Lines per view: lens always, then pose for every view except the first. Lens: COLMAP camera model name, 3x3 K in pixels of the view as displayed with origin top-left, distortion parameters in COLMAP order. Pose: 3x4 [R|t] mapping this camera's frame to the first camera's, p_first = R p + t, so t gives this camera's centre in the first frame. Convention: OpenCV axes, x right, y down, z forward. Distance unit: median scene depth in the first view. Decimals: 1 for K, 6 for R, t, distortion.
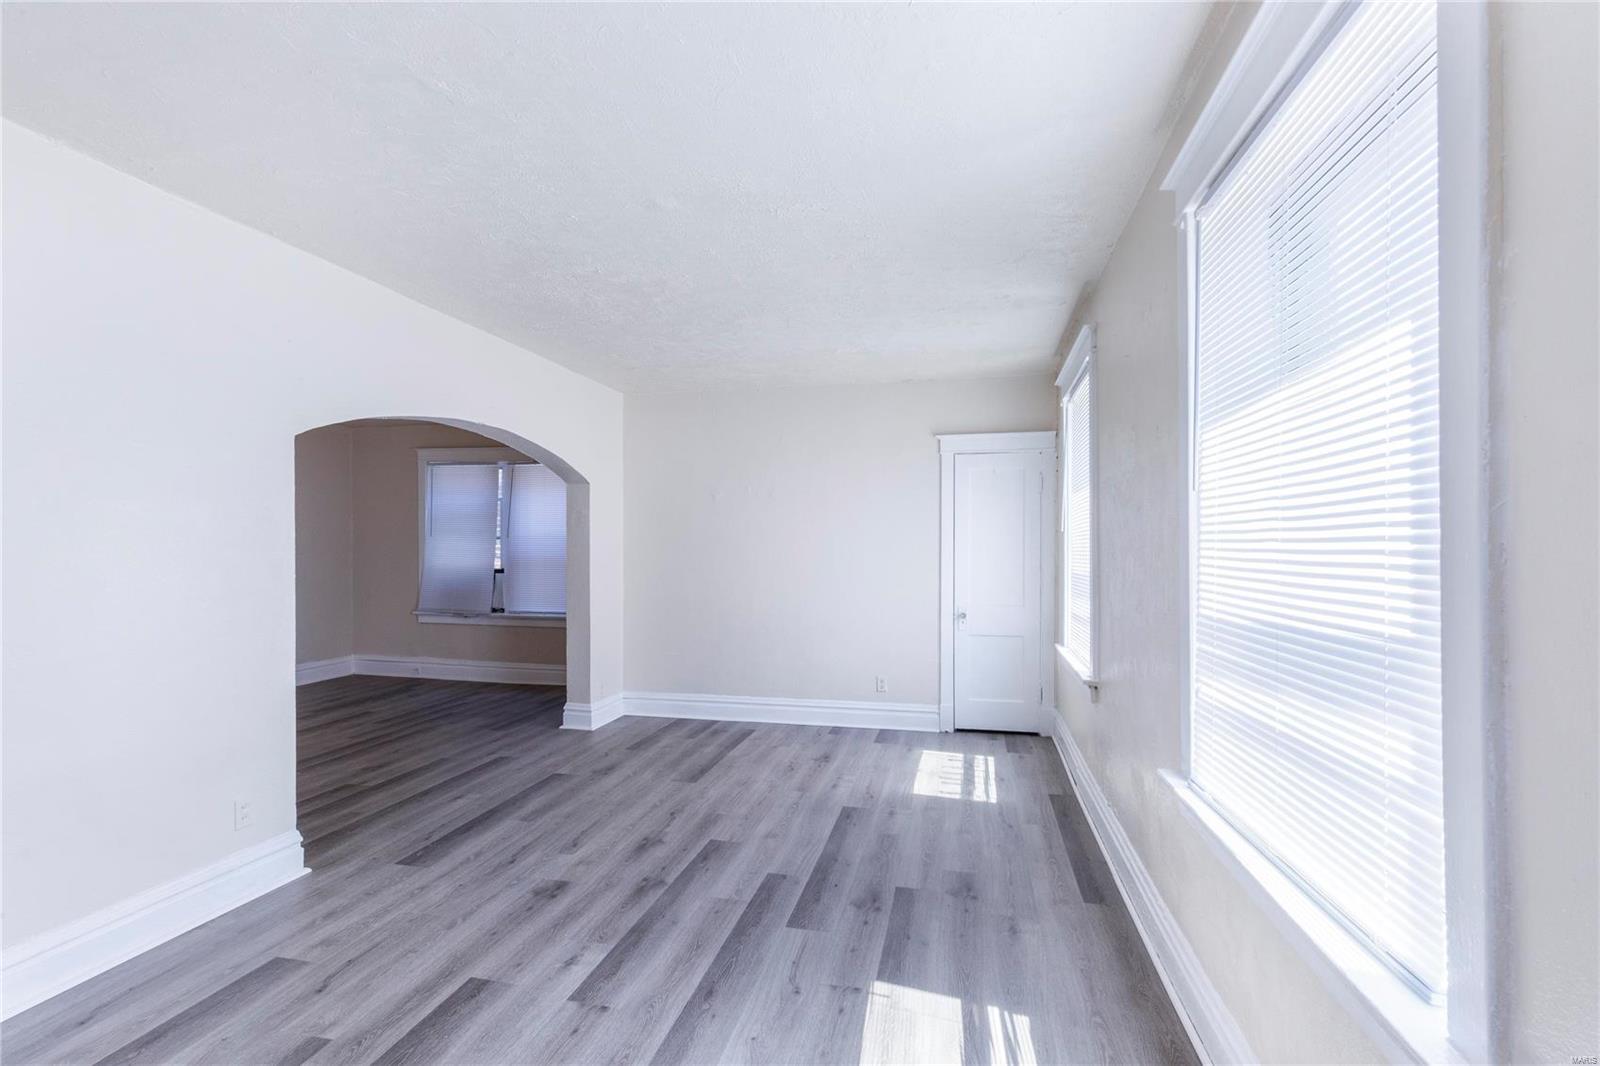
lens RADIAL K [[721.5, 0, 802.8], [0, 721.5, 540.6], [0, 0, 1]] dist [0.004134, 0.000889]
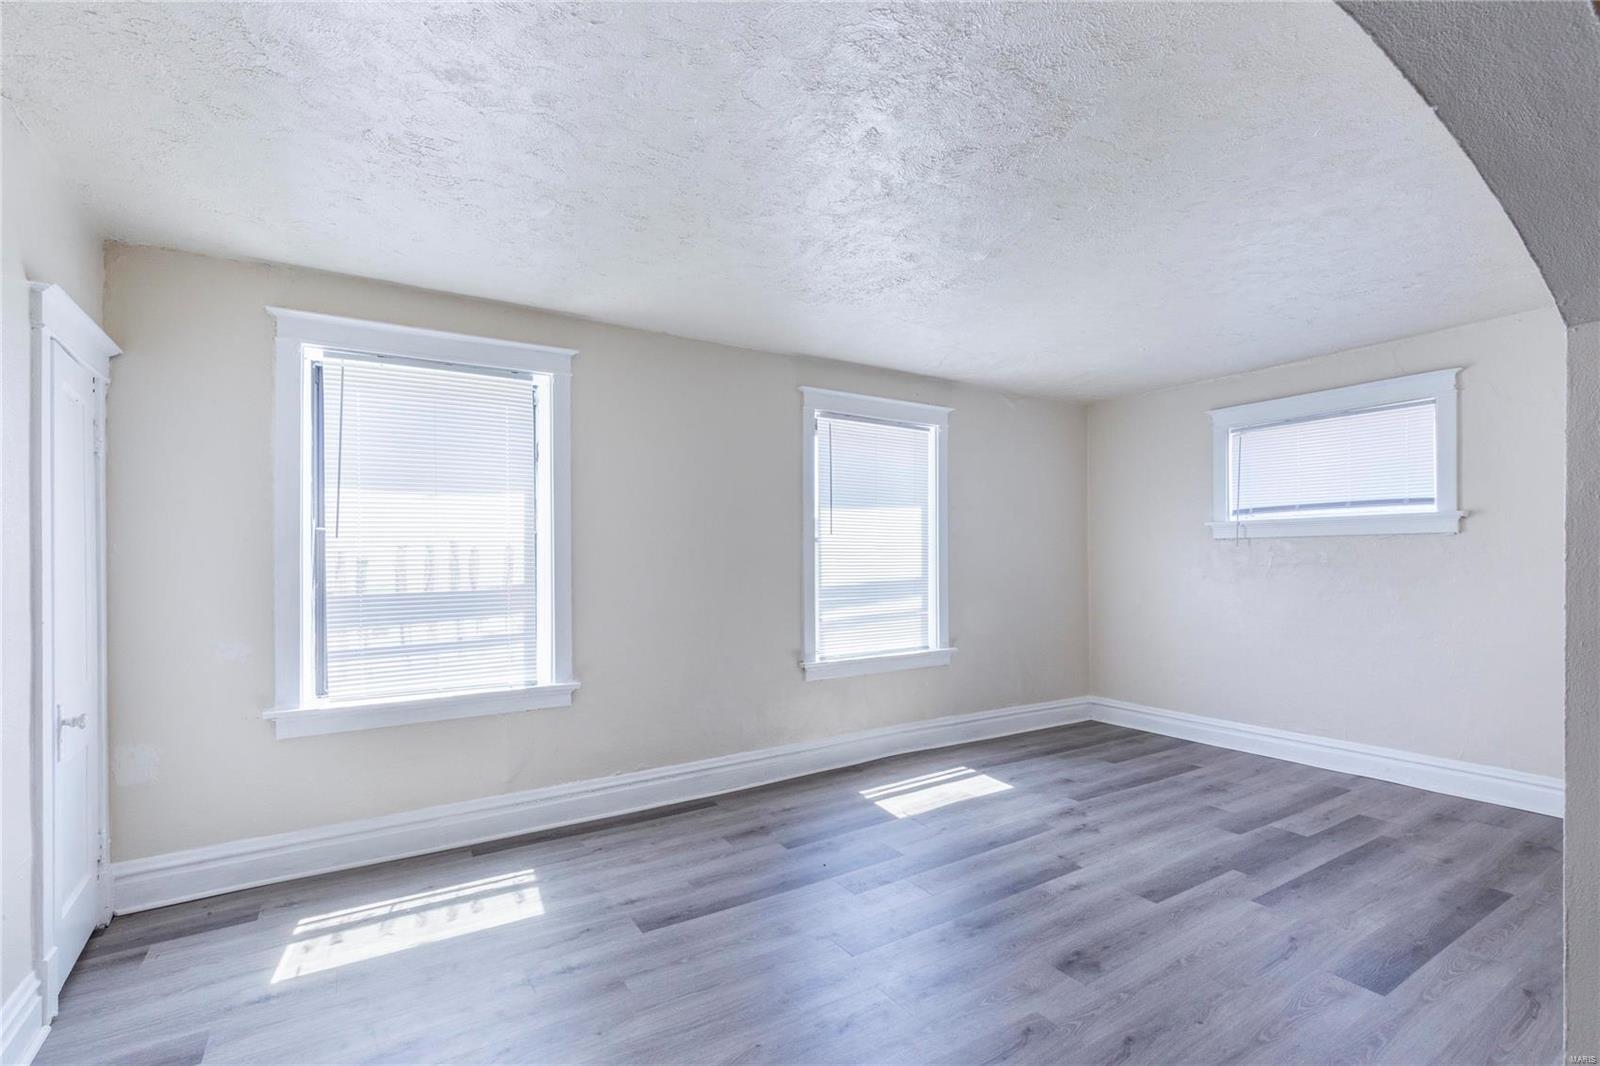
lens RADIAL K [[721.5, 0, 804.6], [0, 721.5, 543.6], [0, 0, 1]] dist [0.004134, 0.000889]
pose [[-0.709408, 0.020729, 0.704493, -0.647469], [0.003498, 0.999659, -0.025892, 0.015140], [-0.704789, -0.015904, -0.709239, 1.634256]]
